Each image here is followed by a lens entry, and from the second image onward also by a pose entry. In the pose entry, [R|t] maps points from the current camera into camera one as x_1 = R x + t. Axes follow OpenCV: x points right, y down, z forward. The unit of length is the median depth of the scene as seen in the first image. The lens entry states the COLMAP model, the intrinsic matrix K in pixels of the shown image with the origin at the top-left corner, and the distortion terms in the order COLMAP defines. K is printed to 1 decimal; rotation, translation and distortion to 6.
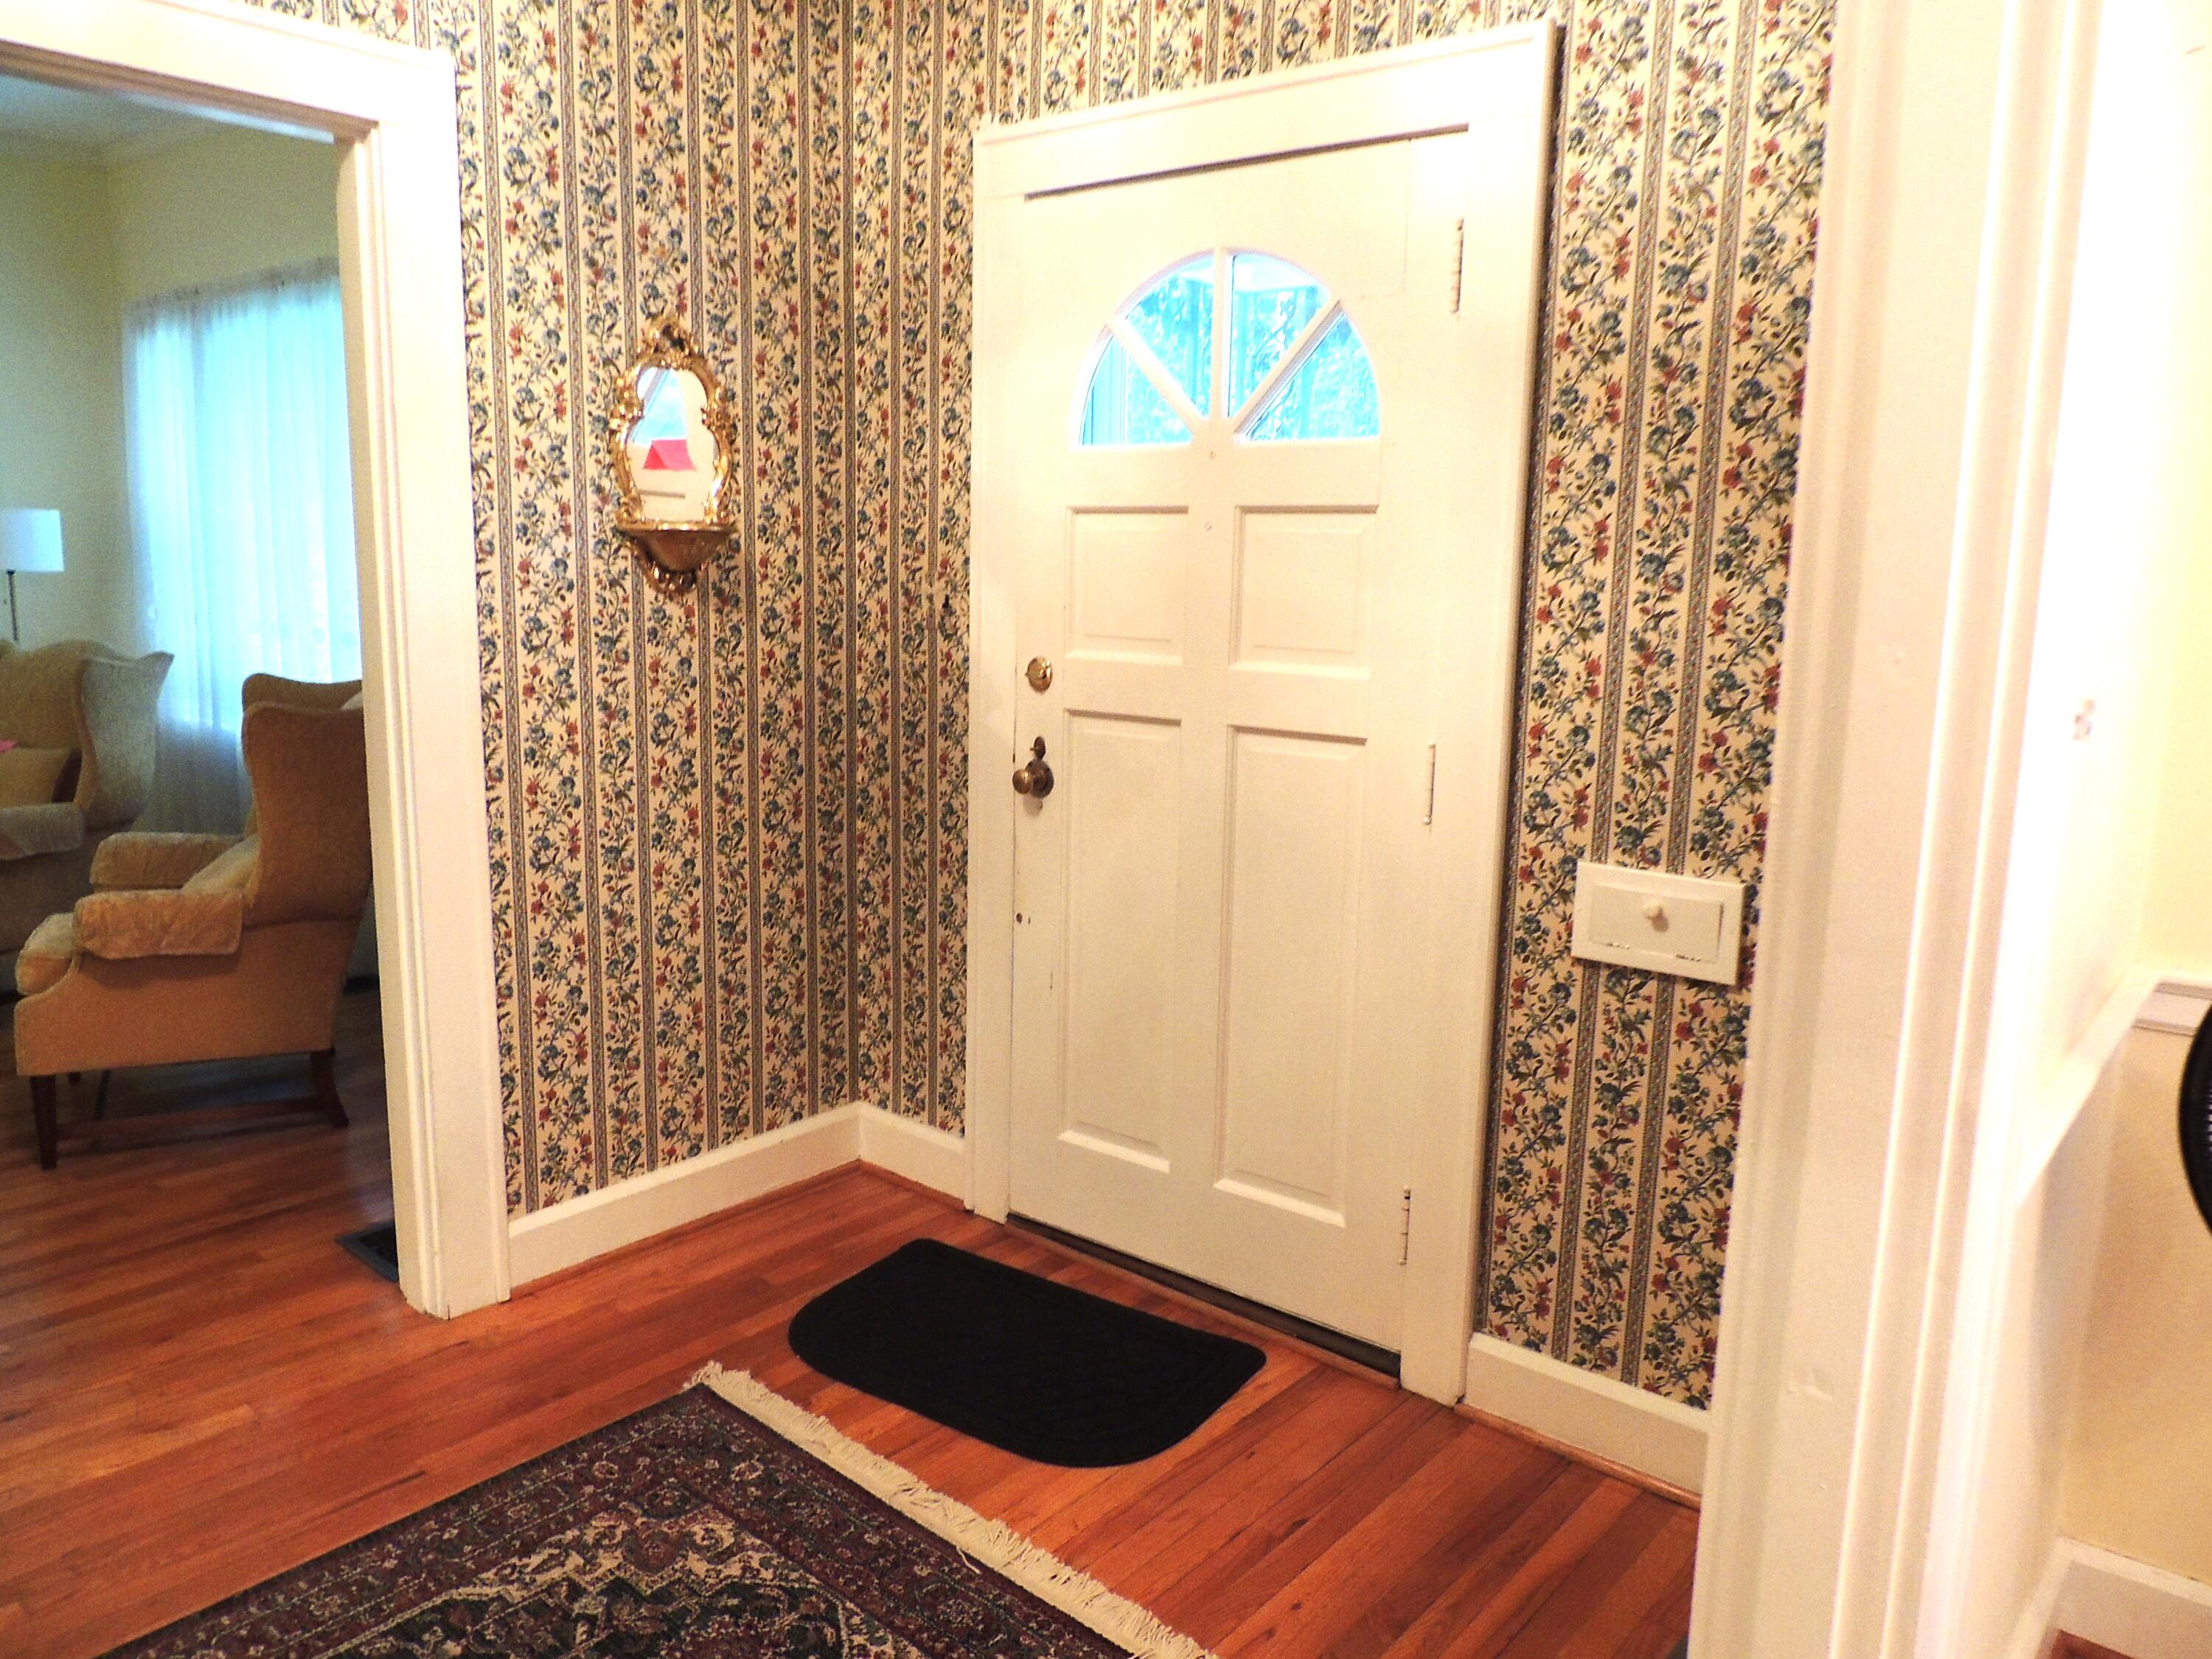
lens RADIAL K [[1562.9, 0, 1116.8], [0, 1562.9, 830.6], [0, 0, 1]] dist [-0.027612, 0.007127]
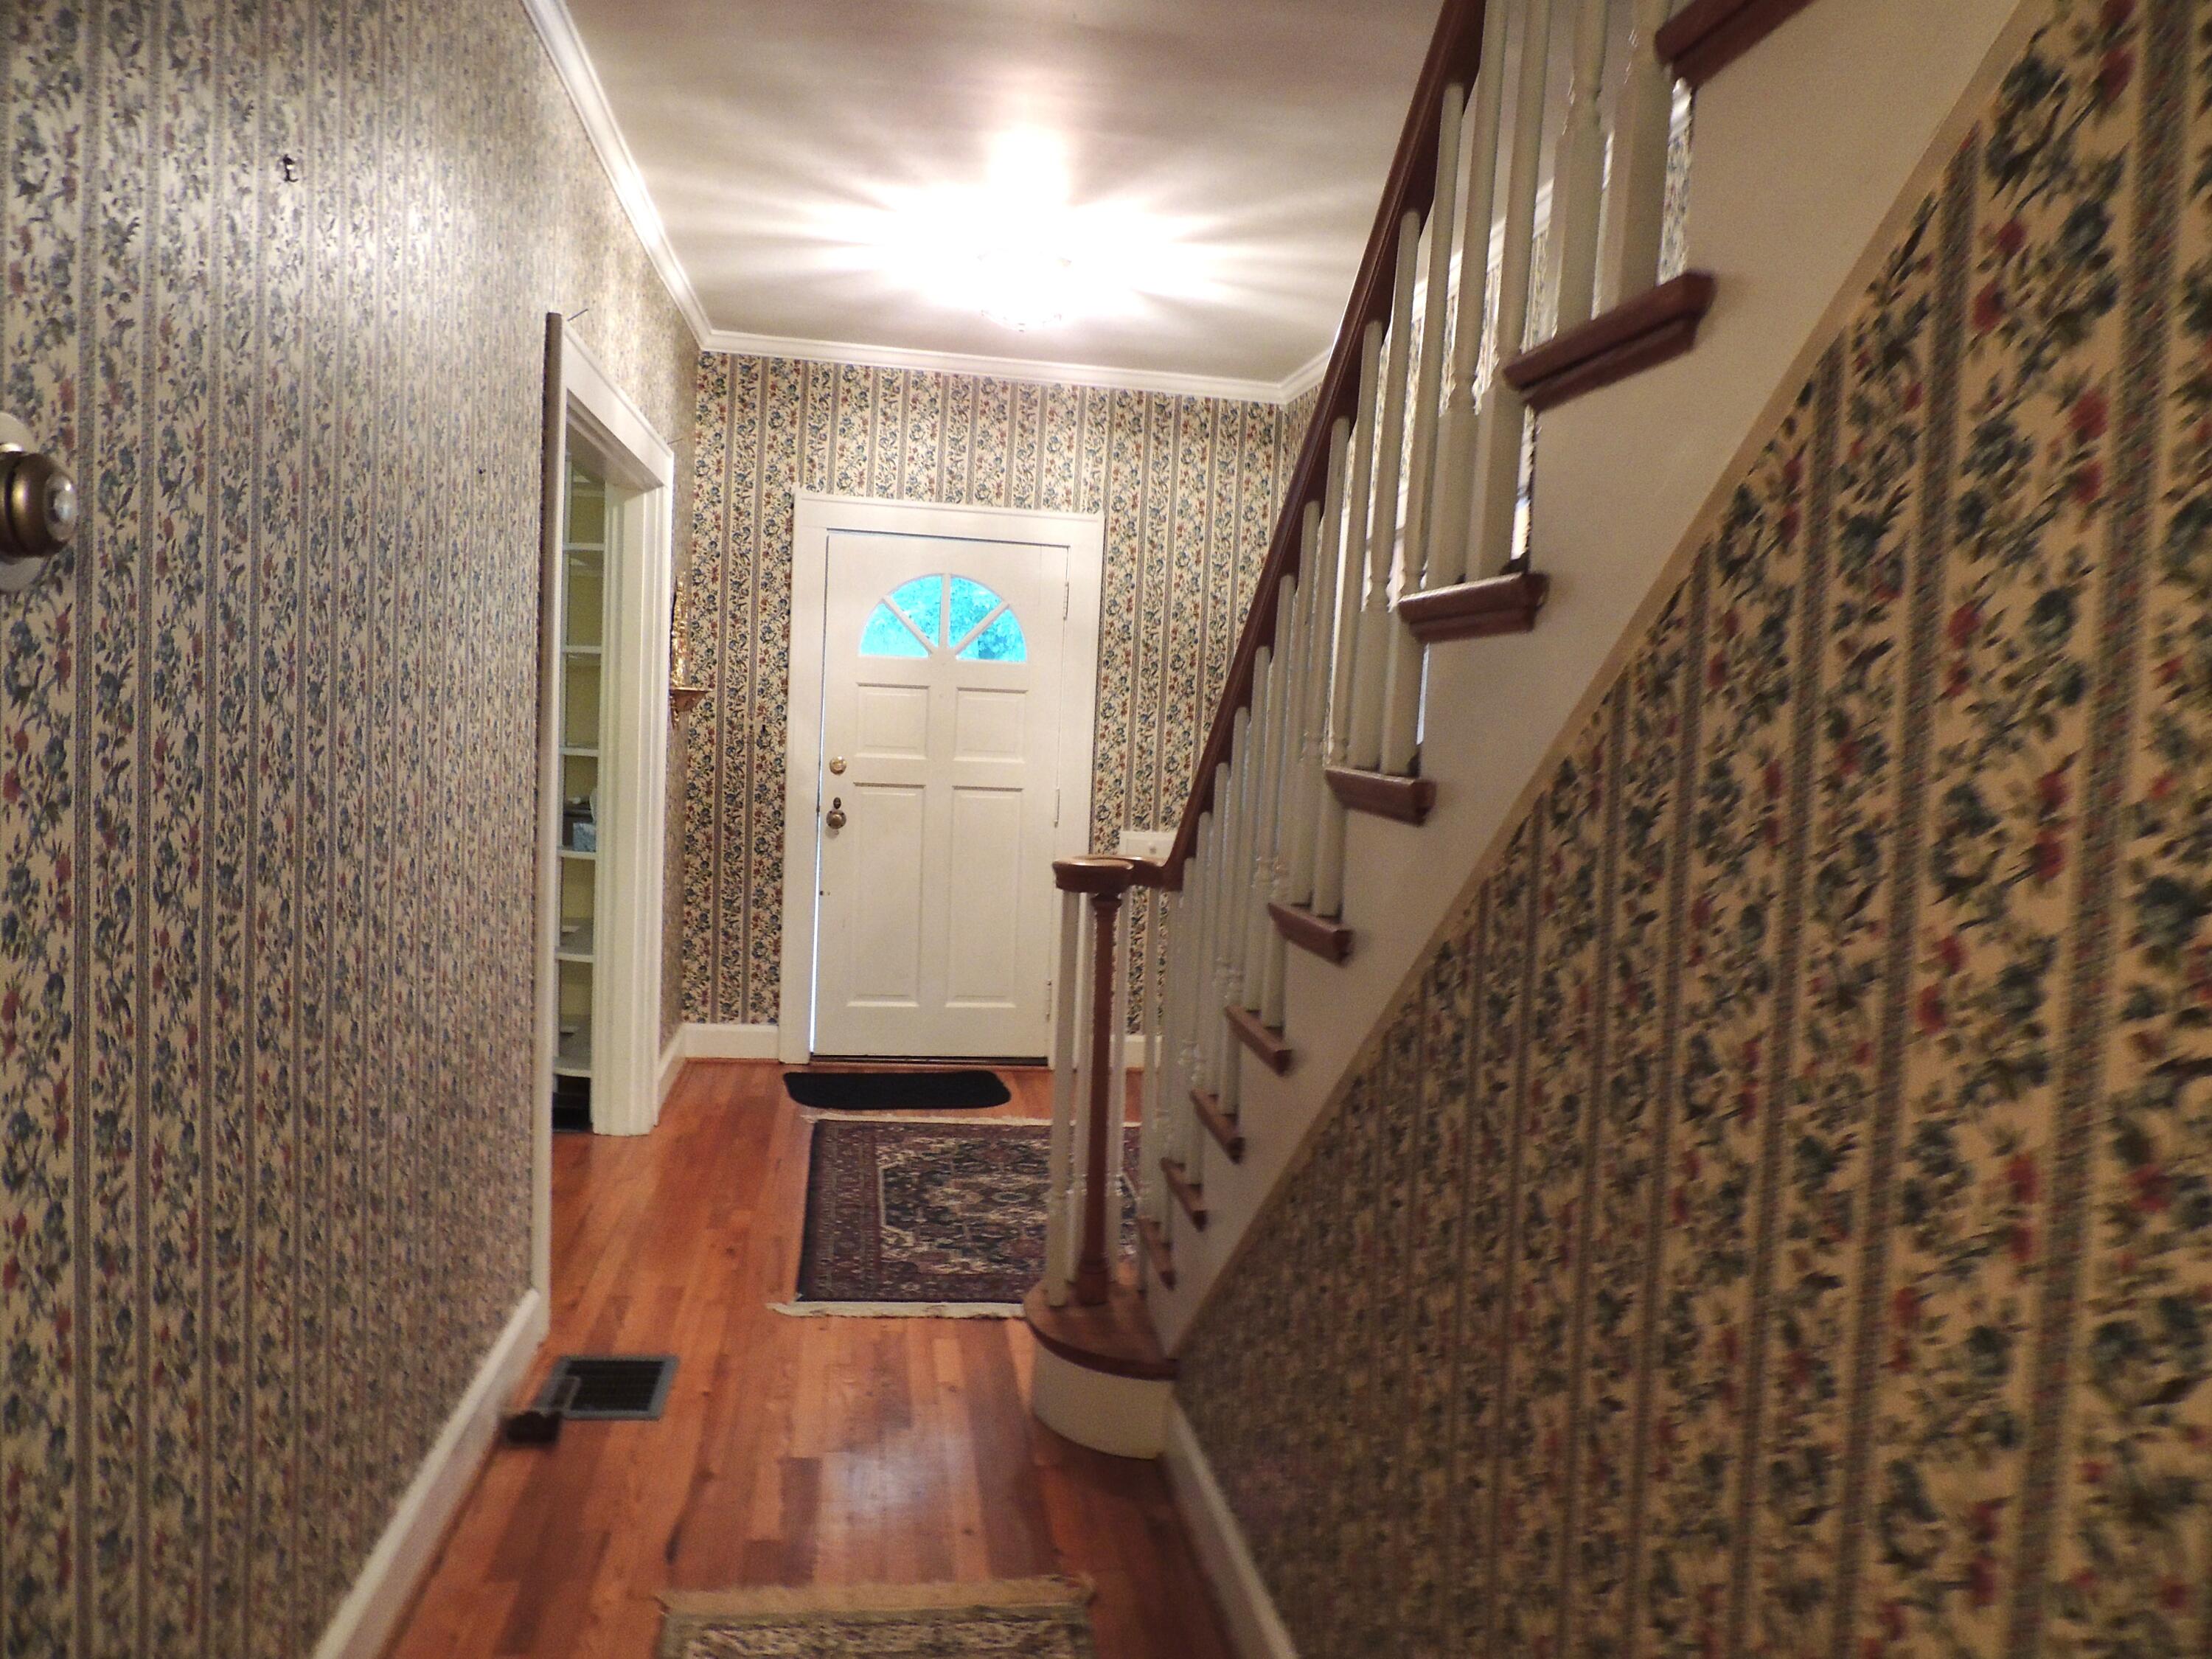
lens RADIAL K [[1562.9, 0, 1098.1], [0, 1562.9, 816.0], [0, 0, 1]] dist [-0.027612, 0.007127]
pose [[0.666098, -0.040974, 0.744738, -1.603113], [0.098198, 0.994616, -0.033107, 0.075007], [-0.739372, 0.095184, 0.666535, -0.679864]]
